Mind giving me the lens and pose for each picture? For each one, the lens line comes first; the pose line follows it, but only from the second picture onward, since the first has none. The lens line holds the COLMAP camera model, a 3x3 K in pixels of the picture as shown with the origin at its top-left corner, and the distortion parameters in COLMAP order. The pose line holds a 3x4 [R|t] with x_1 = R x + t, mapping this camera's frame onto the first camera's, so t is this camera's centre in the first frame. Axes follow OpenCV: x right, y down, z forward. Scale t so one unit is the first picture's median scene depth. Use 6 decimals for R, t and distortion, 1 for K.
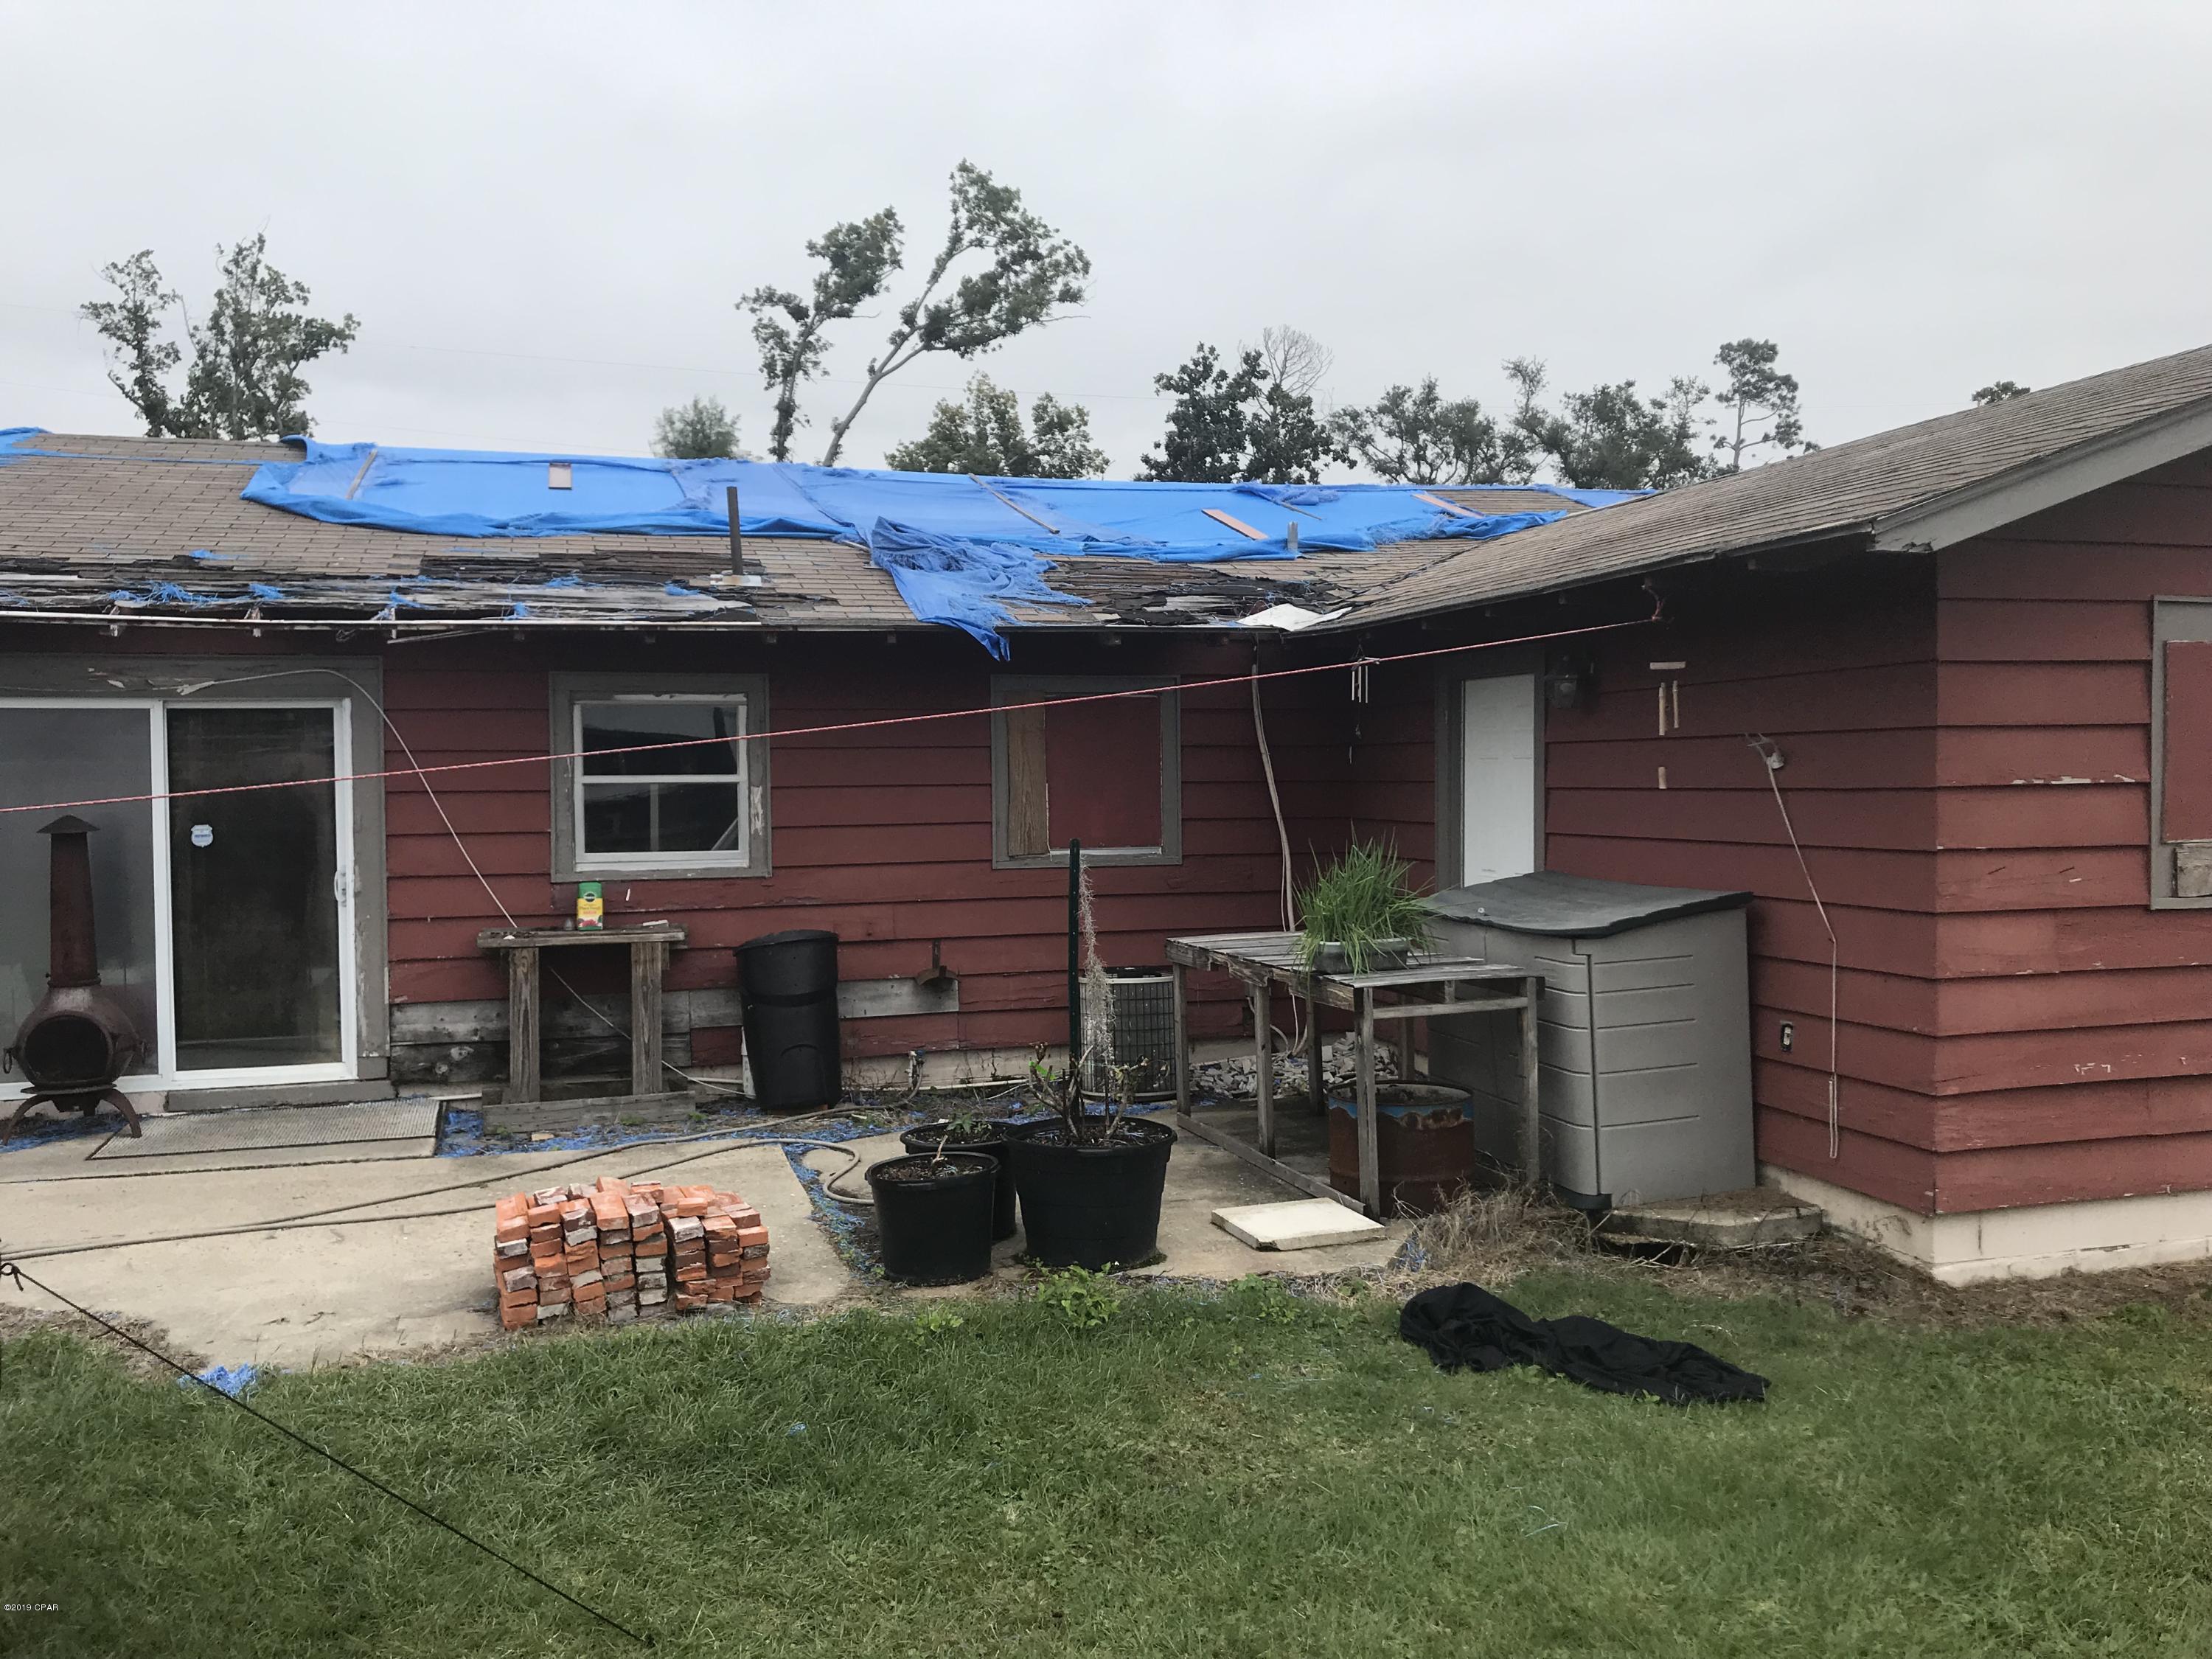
lens RADIAL K [[1807.2, 0, 1109.2], [0, 1807.2, 839.7], [0, 0, 1]] dist [0.036276, -0.033334]
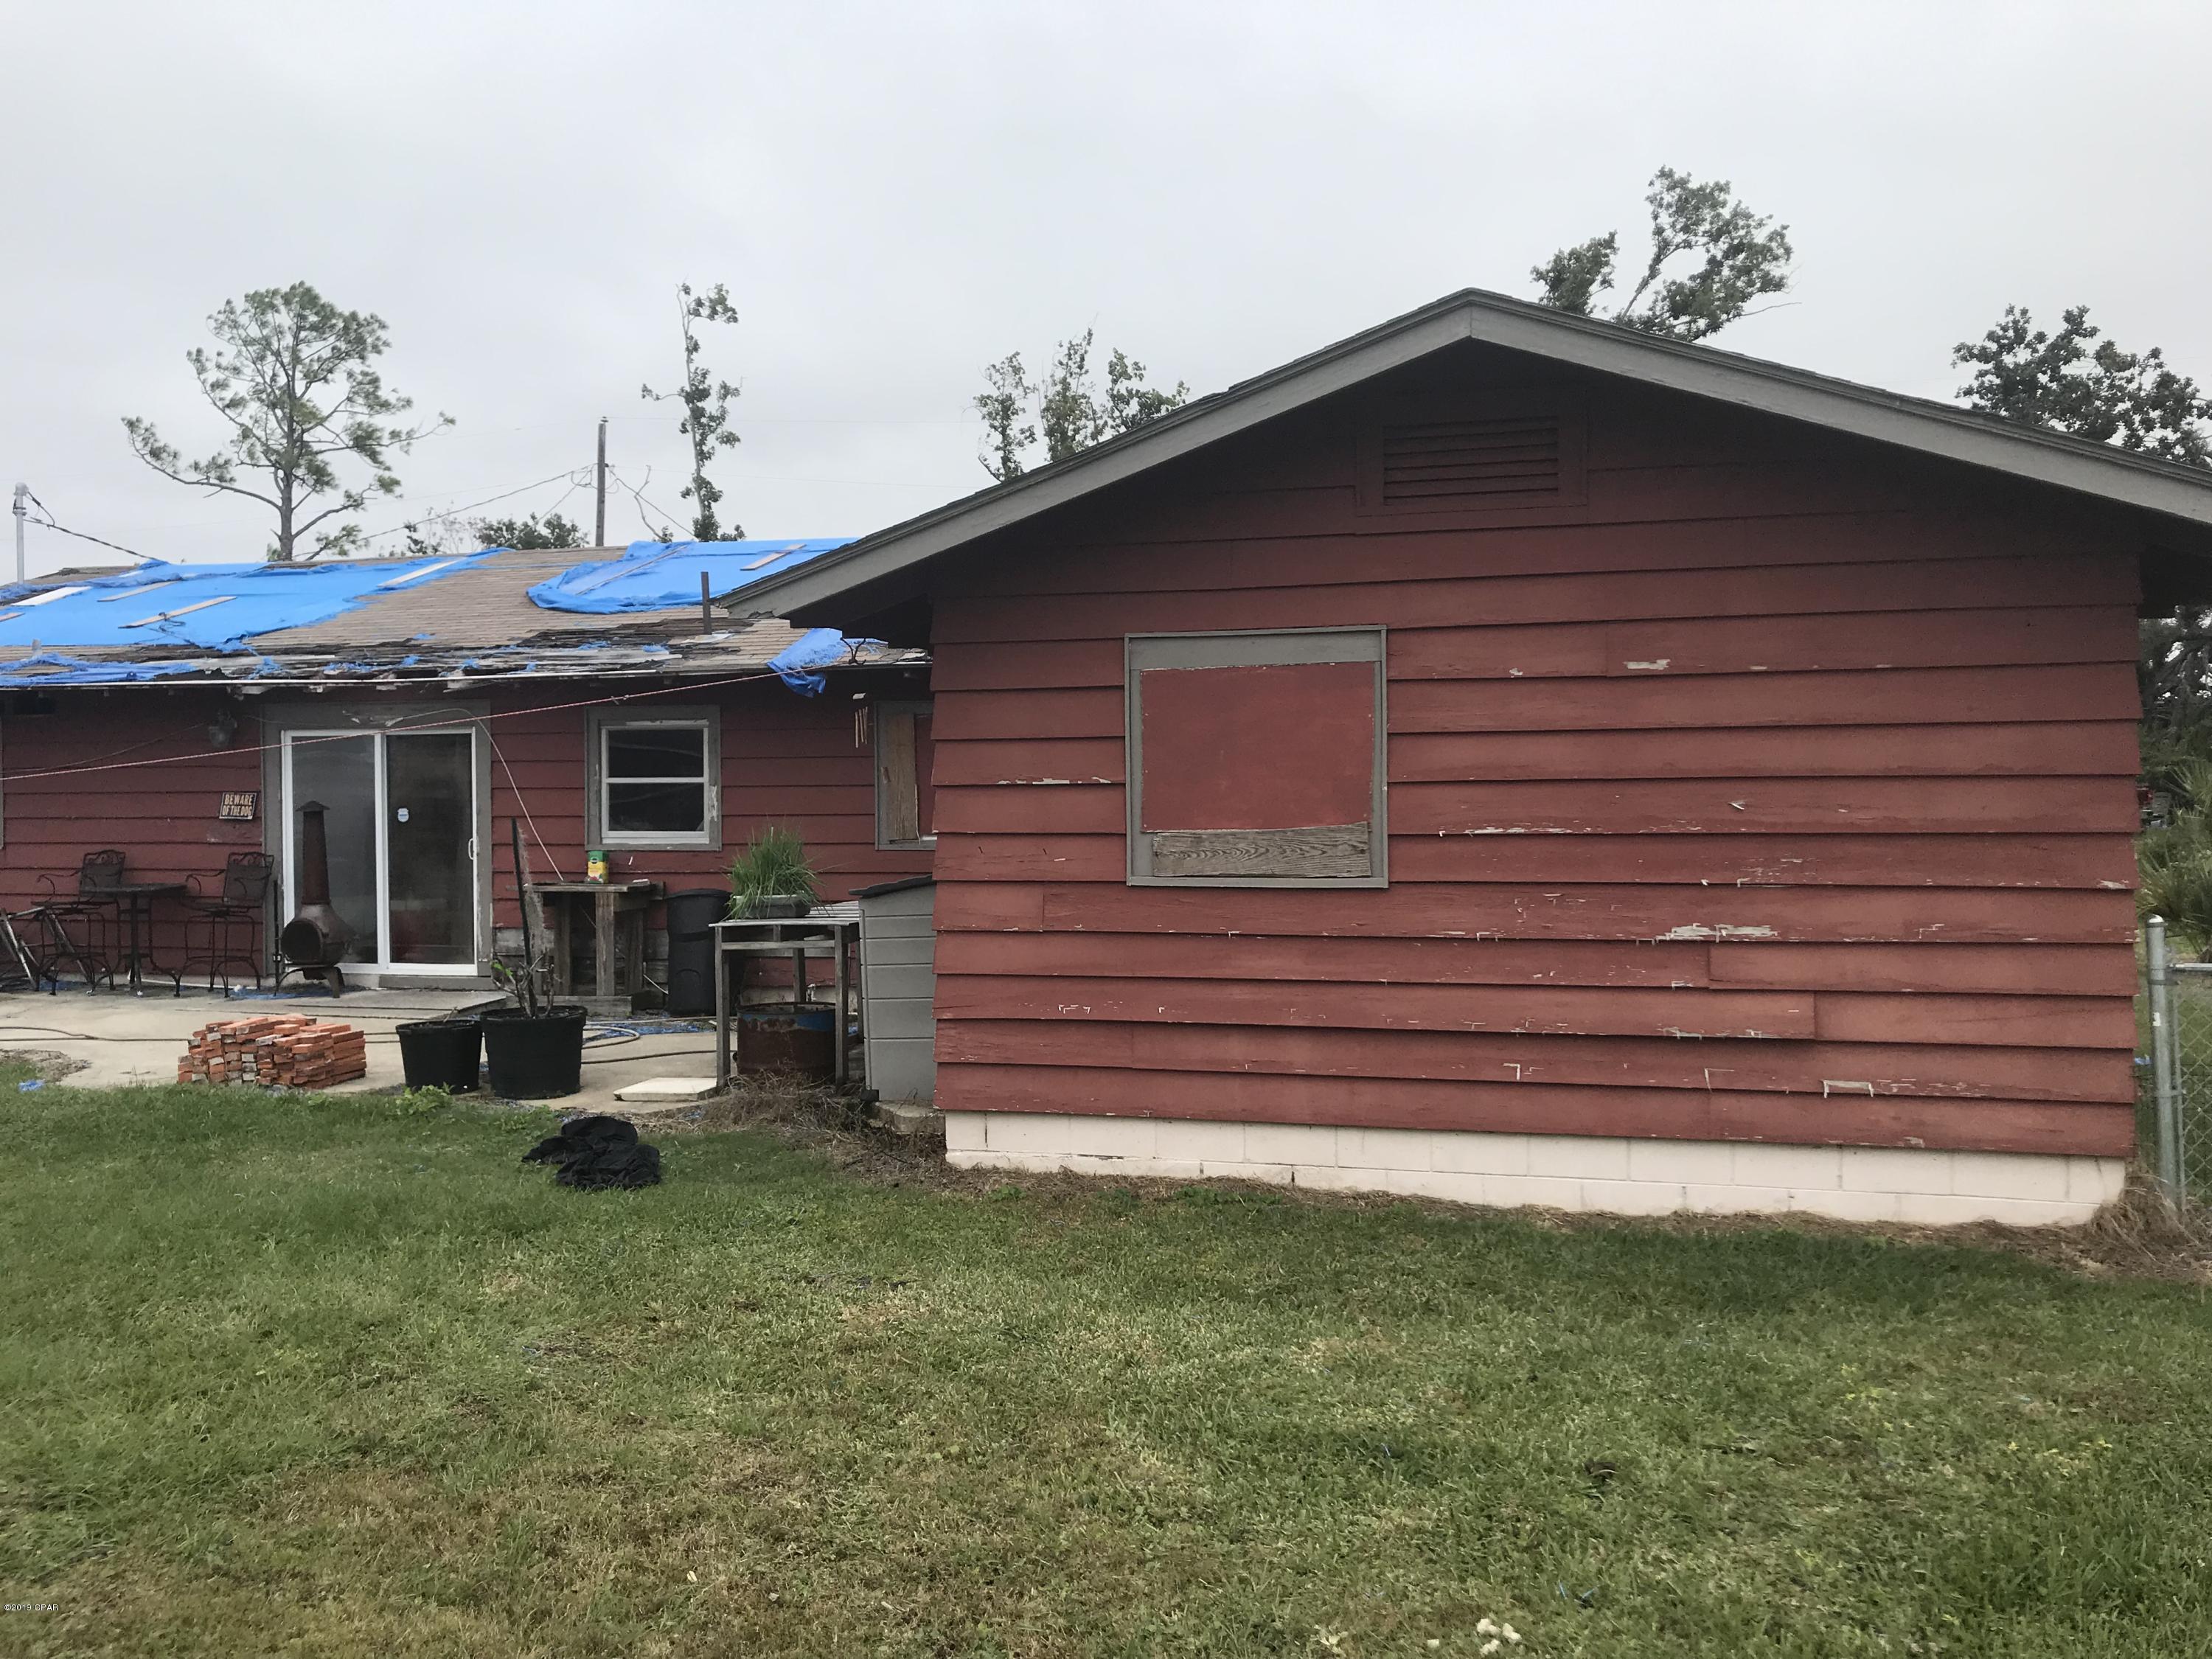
lens RADIAL K [[1807.2, 0, 1088.5], [0, 1807.2, 820.7], [0, 0, 1]] dist [0.036276, -0.033334]
pose [[0.857737, 0.014301, -0.513890, 0.772239], [-0.022351, 0.999705, -0.009486, 0.004266], [0.513603, 0.019623, 0.857803, -0.046041]]
